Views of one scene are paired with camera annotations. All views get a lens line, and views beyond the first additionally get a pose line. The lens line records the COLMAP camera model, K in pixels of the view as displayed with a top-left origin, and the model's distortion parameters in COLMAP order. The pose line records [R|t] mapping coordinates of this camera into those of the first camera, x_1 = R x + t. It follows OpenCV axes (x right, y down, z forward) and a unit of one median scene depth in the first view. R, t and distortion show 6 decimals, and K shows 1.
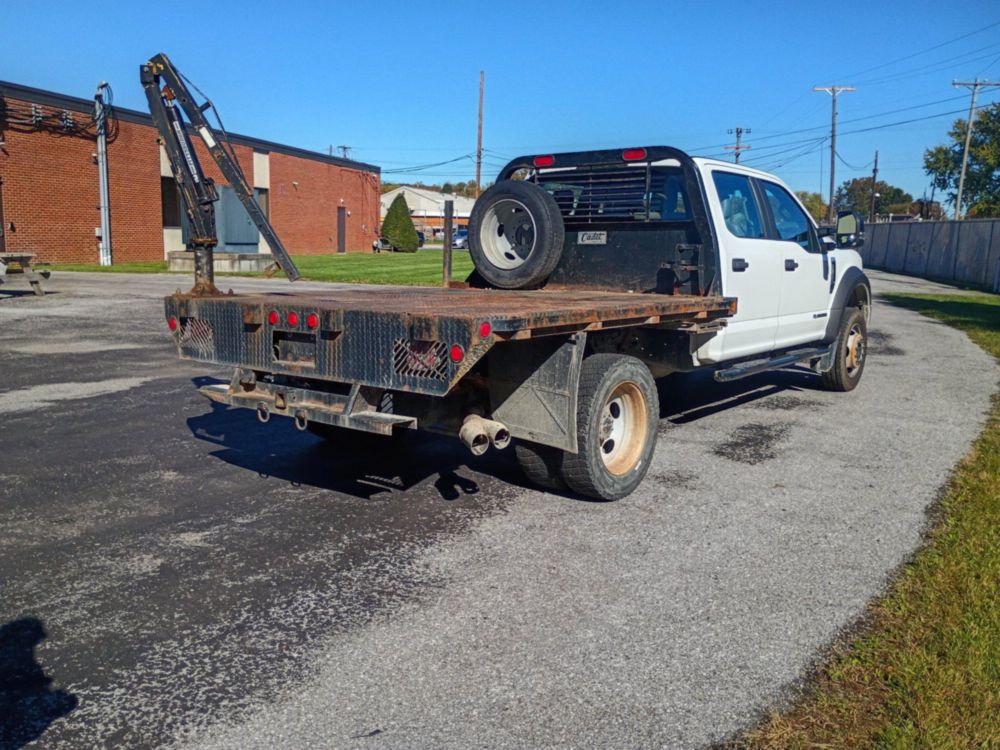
lens RADIAL K [[869.3, 0, 503.3], [0, 869.3, 372.1], [0, 0, 1]] dist [0.061663, -0.080982]
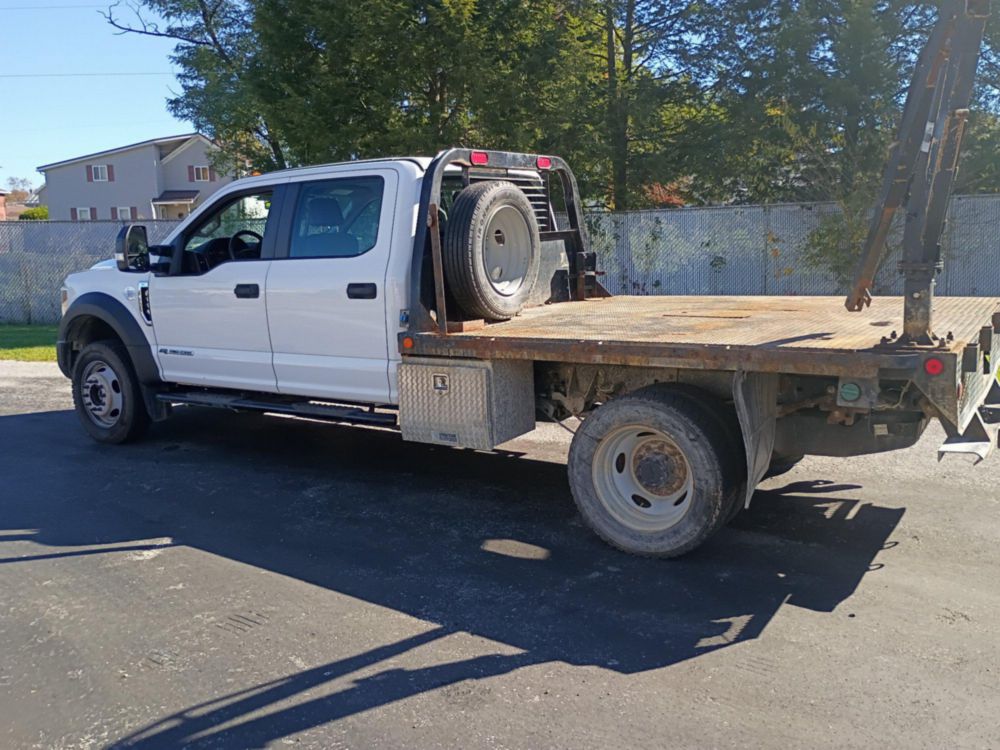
lens RADIAL K [[869.3, 0, 498.0], [0, 869.3, 373.0], [0, 0, 1]] dist [0.061663, -0.080982]
pose [[-0.080534, -0.169676, 0.982204, -0.893102], [0.175066, 0.967679, 0.181521, -0.222767], [-0.981257, 0.186569, -0.048226, 1.218570]]
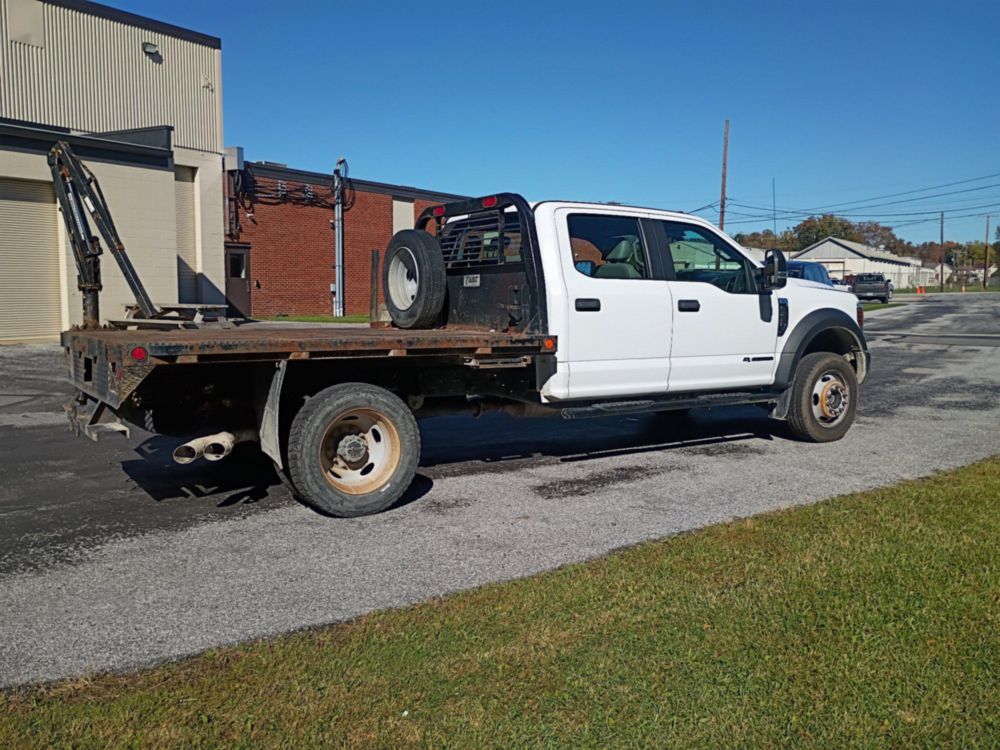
lens RADIAL K [[869.3, 0, 501.5], [0, 869.3, 374.0], [0, 0, 1]] dist [0.061663, -0.080982]
pose [[0.944628, 0.018575, -0.327616, 0.550179], [-0.037435, 0.997979, -0.051355, 0.014384], [0.326000, 0.060776, 0.943414, 0.018931]]
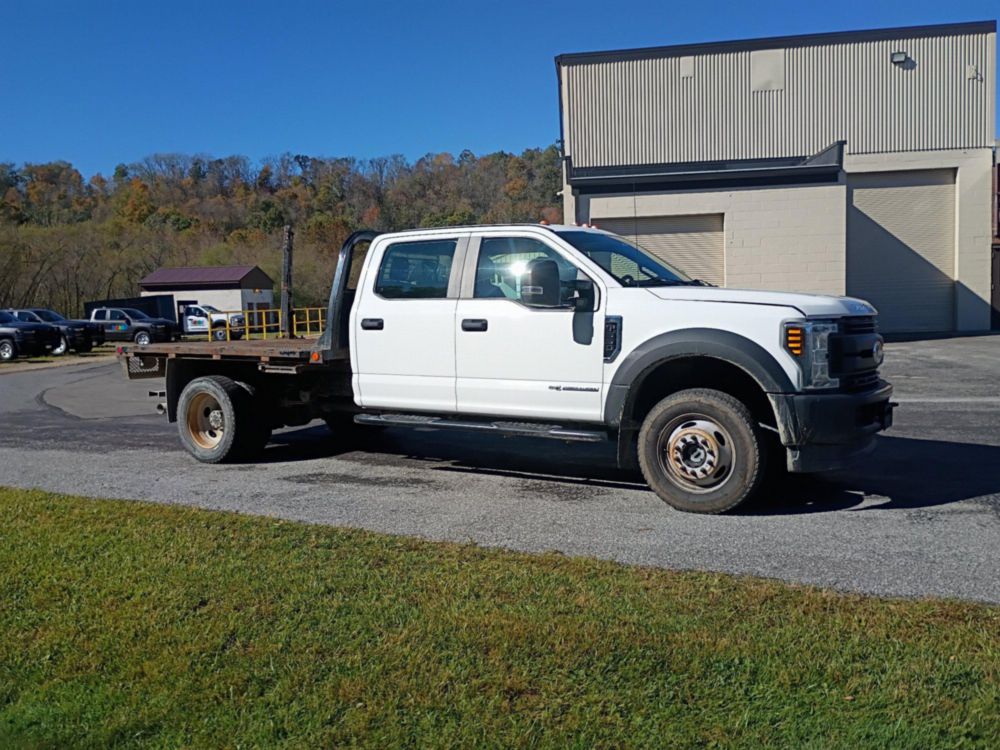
lens RADIAL K [[869.3, 0, 487.6], [0, 869.3, 364.4], [0, 0, 1]] dist [0.061663, -0.080982]
pose [[0.091590, 0.046391, -0.994716, 1.538170], [-0.126035, 0.991421, 0.034633, -0.139808], [0.987789, 0.122197, 0.096652, 1.132201]]
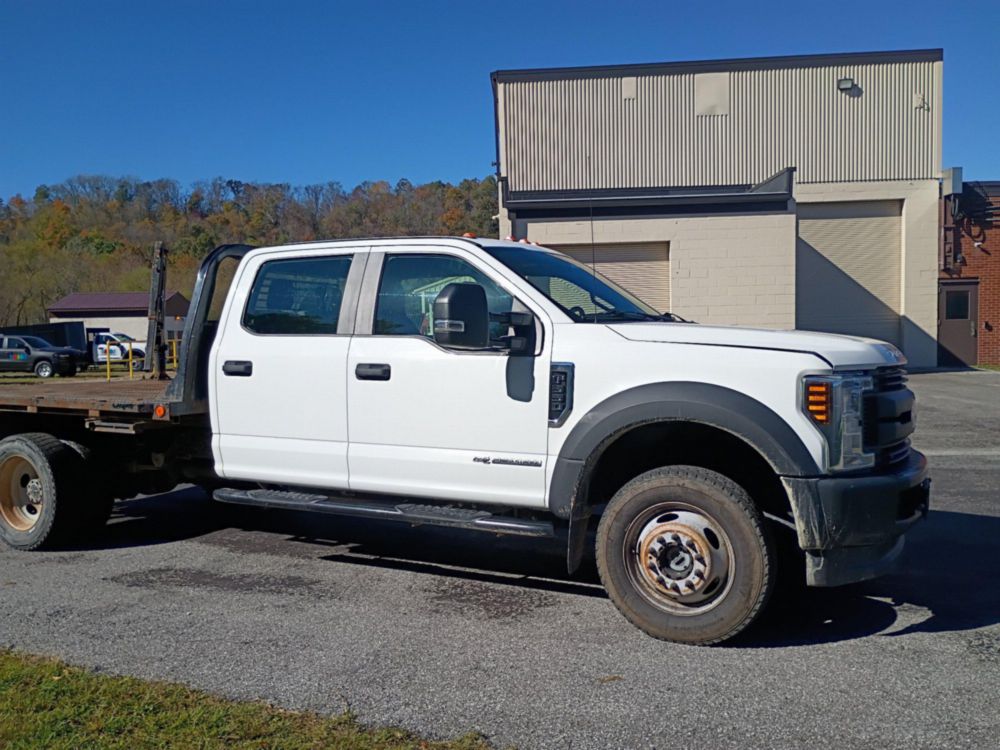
lens RADIAL K [[869.3, 0, 494.2], [0, 869.3, 378.6], [0, 0, 1]] dist [0.061663, -0.080982]
pose [[0.170273, 0.029120, -0.984967, 1.244223], [-0.131170, 0.991338, 0.006633, -0.163538], [0.976628, 0.128068, 0.172618, 1.189396]]
